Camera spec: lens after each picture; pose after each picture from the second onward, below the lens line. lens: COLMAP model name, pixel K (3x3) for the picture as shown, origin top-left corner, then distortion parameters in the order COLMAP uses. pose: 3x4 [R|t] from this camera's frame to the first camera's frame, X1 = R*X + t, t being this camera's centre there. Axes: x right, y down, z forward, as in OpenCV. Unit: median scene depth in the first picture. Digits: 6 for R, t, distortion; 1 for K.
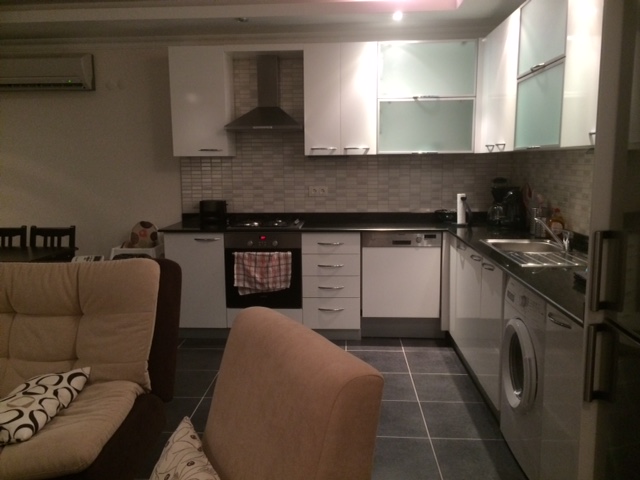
lens RADIAL K [[548.3, 0, 320.0], [0, 548.3, 240.0], [0, 0, 1]] dist [0.050714, -0.008534]
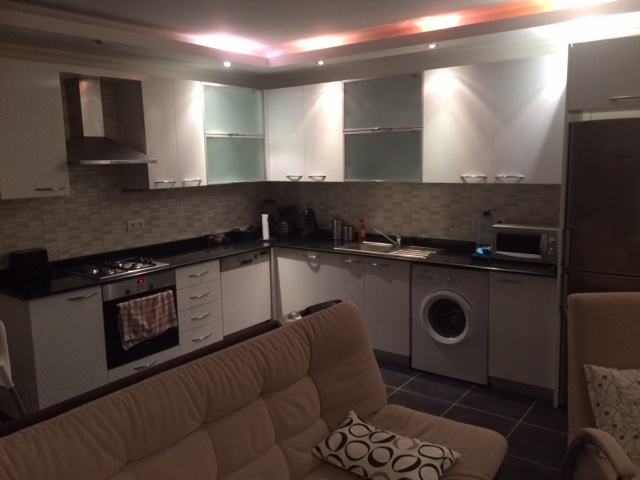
lens RADIAL K [[548.3, 0, 320.0], [0, 548.3, 240.0], [0, 0, 1]] dist [0.050714, -0.008534]
pose [[0.553583, -0.129319, 0.822692, -0.685467], [0.130918, 0.989101, 0.067383, -0.095230], [-0.822439, 0.070403, 0.564480, 0.221180]]
